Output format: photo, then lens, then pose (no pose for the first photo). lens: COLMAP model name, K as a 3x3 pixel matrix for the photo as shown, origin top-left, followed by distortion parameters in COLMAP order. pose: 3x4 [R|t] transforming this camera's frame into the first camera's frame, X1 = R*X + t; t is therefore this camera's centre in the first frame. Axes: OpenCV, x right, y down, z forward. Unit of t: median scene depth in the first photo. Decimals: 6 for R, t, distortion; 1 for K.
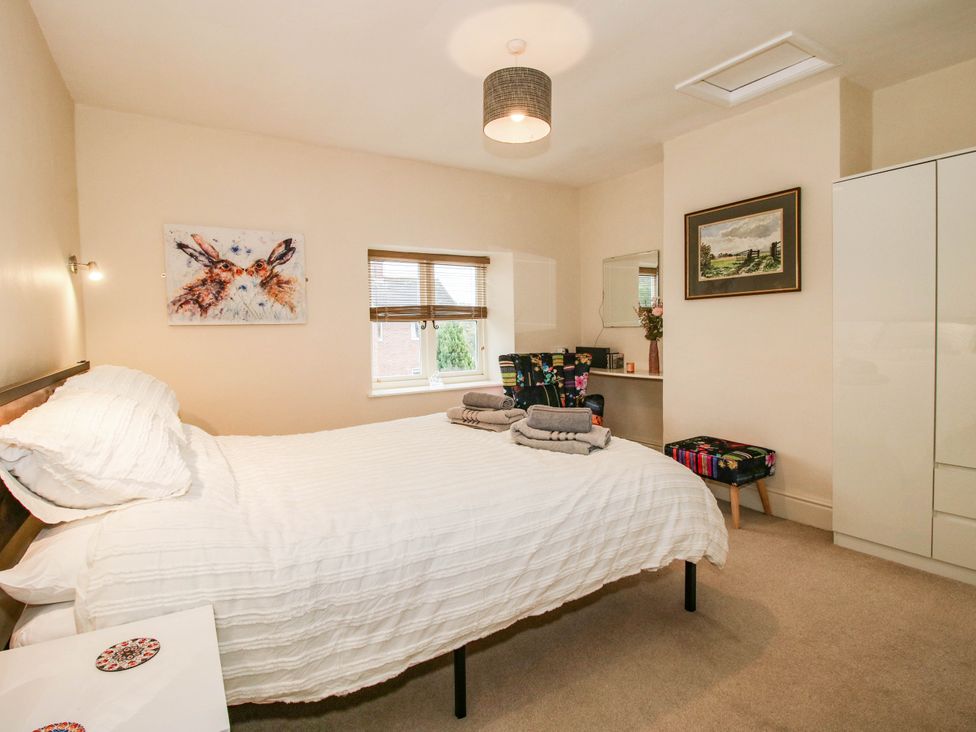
lens RADIAL K [[519.7, 0, 485.5], [0, 519.7, 361.5], [0, 0, 1]] dist [0.000170, -0.000992]
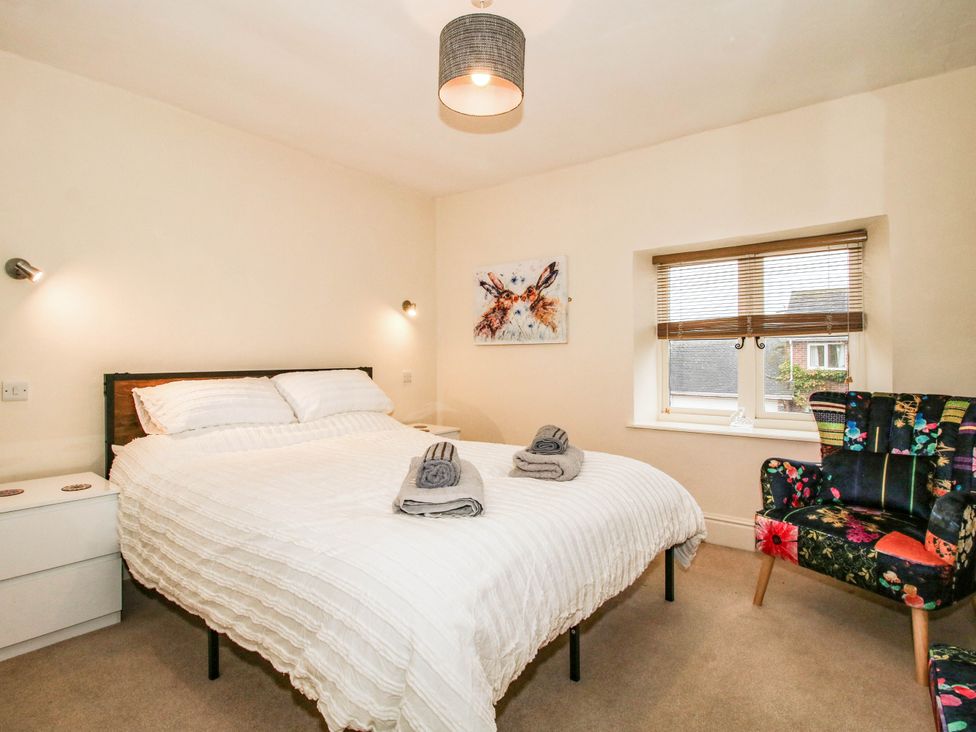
lens RADIAL K [[519.7, 0, 485.0], [0, 519.7, 364.5], [0, 0, 1]] dist [0.000170, -0.000992]
pose [[0.338278, 0.026677, -0.940668, 0.580785], [-0.063446, 0.997970, 0.005486, -0.027461], [0.938905, 0.057826, 0.339284, 0.534096]]
